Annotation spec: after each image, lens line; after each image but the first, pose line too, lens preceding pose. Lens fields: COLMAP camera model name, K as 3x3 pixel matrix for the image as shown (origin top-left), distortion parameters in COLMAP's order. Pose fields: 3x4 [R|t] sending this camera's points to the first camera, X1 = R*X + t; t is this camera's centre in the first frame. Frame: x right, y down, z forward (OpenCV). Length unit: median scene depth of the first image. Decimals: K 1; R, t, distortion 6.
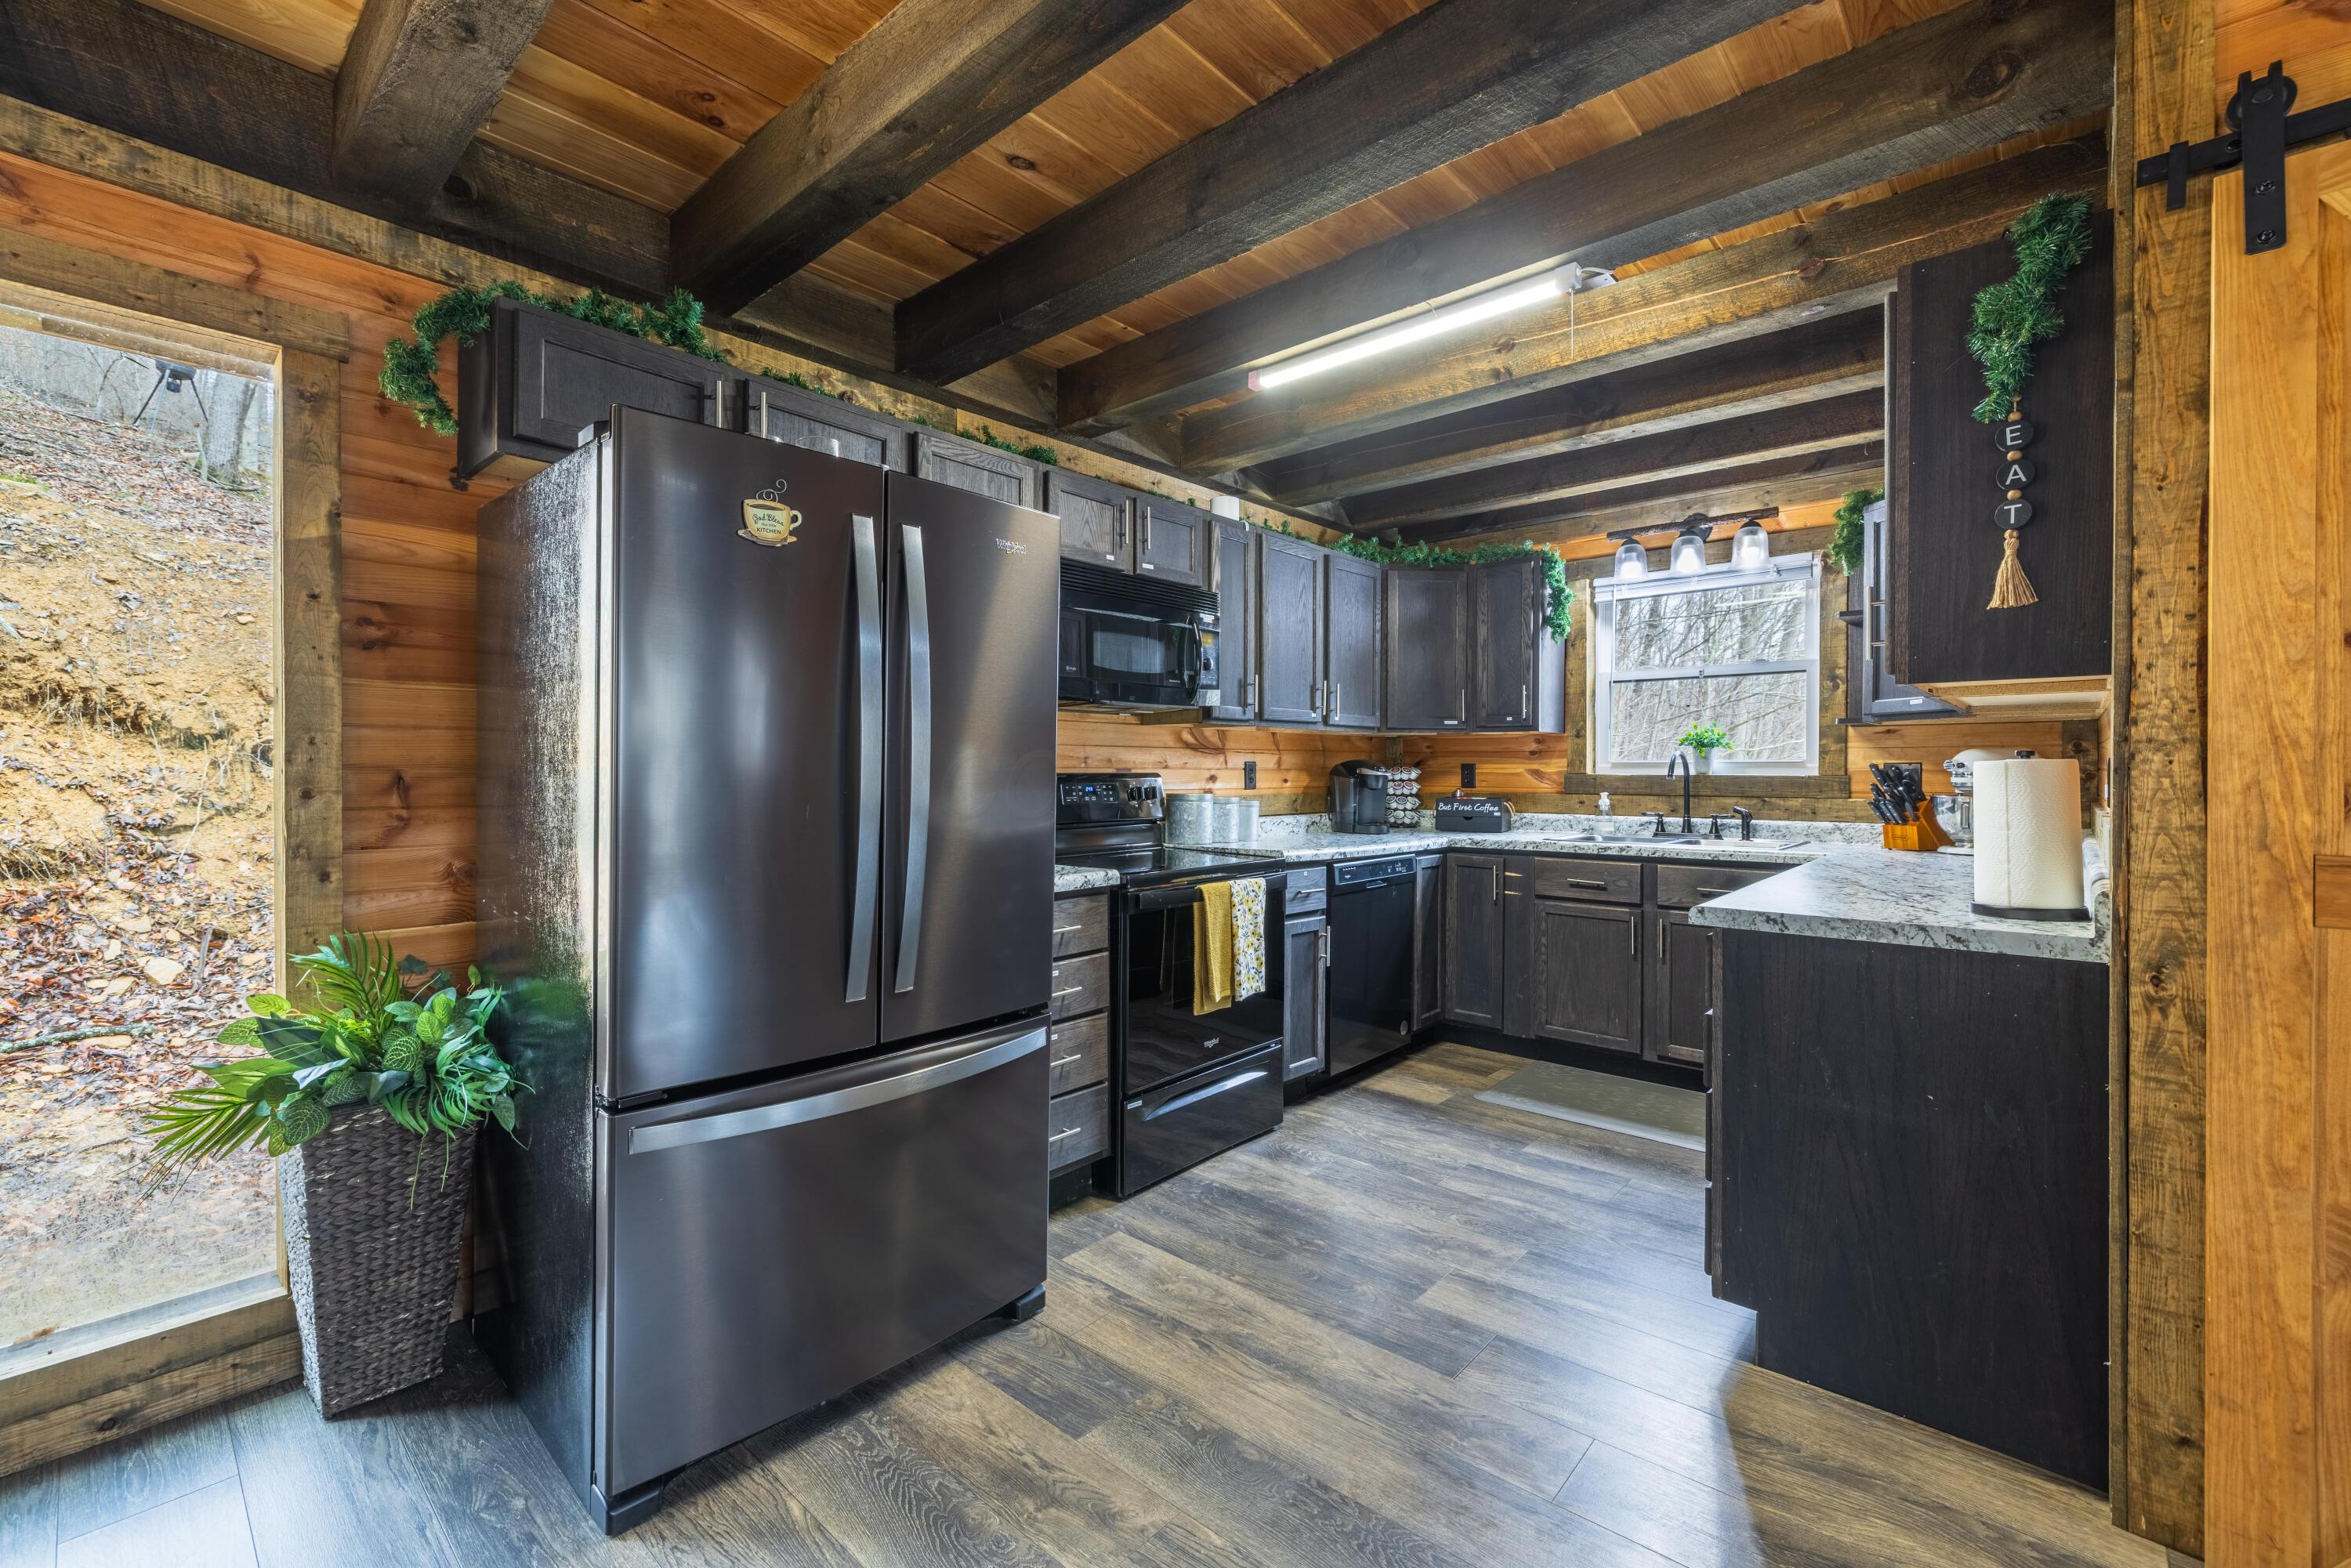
lens RADIAL K [[979.0, 0, 1174.3], [0, 979.0, 778.3], [0, 0, 1]] dist [-0.000824, -0.000293]
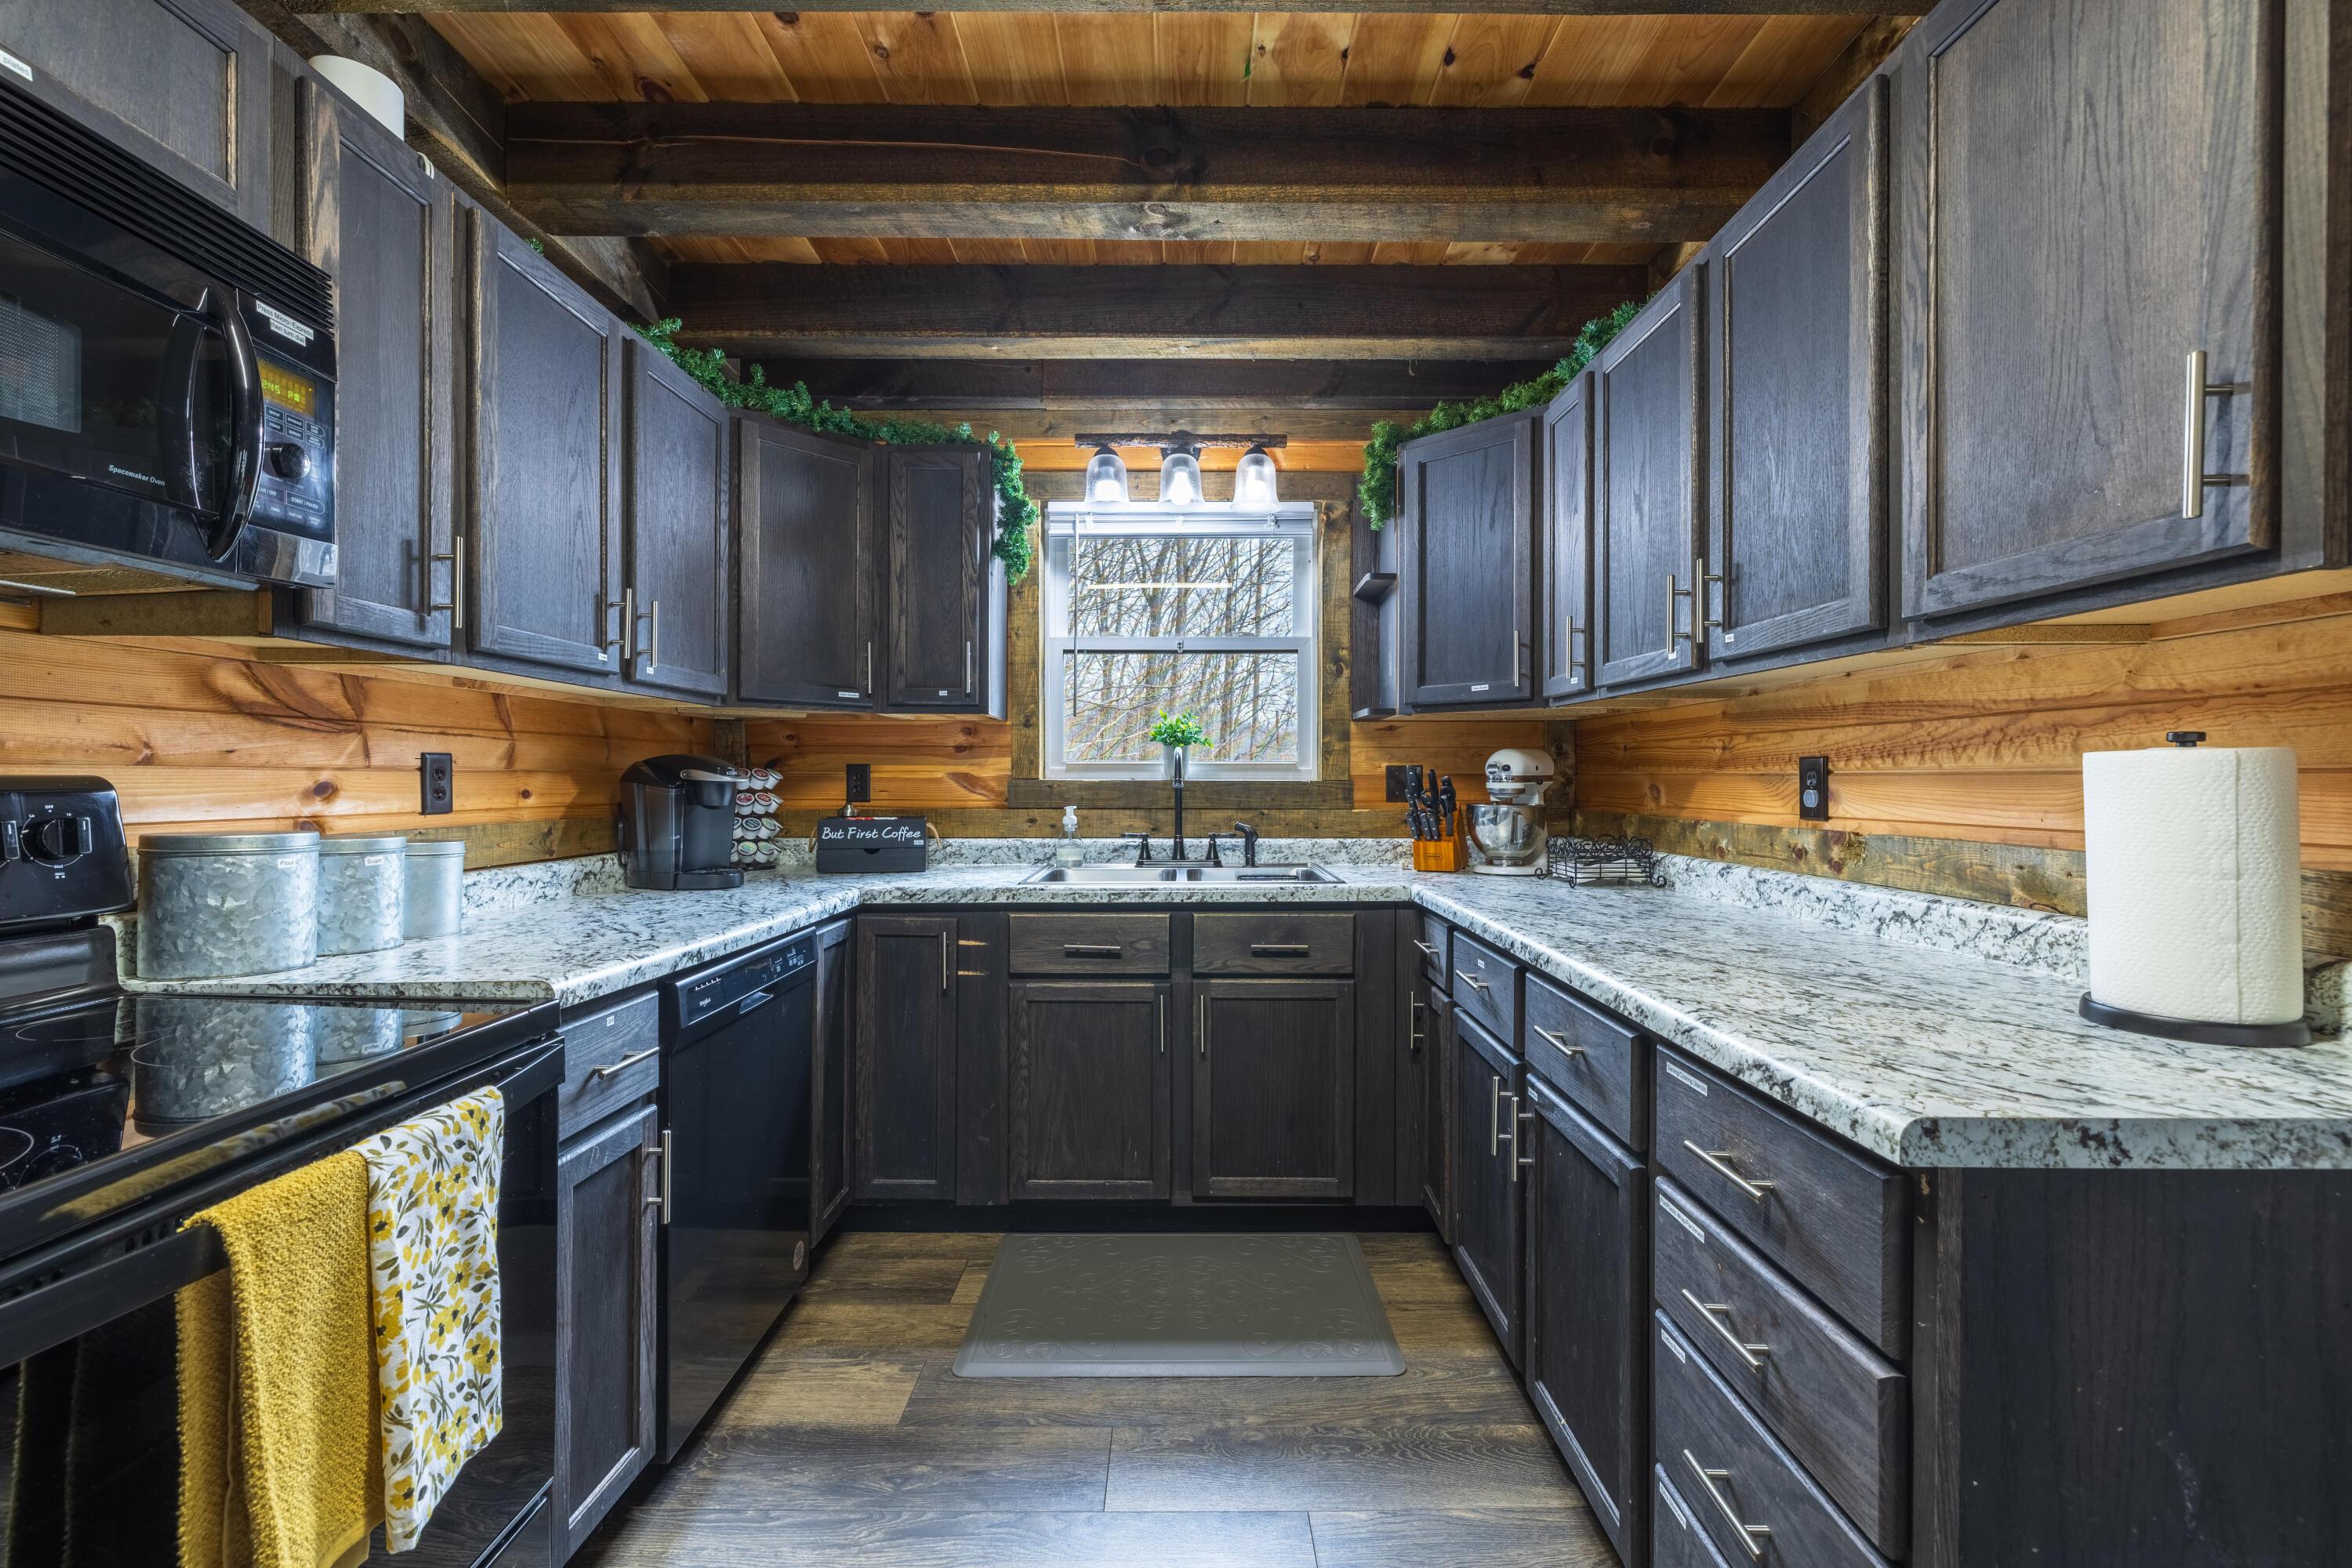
lens RADIAL K [[979.4, 0, 1174.8], [0, 979.4, 778.3], [0, 0, 1]] dist [-0.000824, -0.000293]
pose [[0.745407, -0.000039, 0.666610, 0.031664], [0.005496, 0.999966, -0.006086, -0.000644], [-0.666587, 0.008200, 0.745382, 0.458895]]
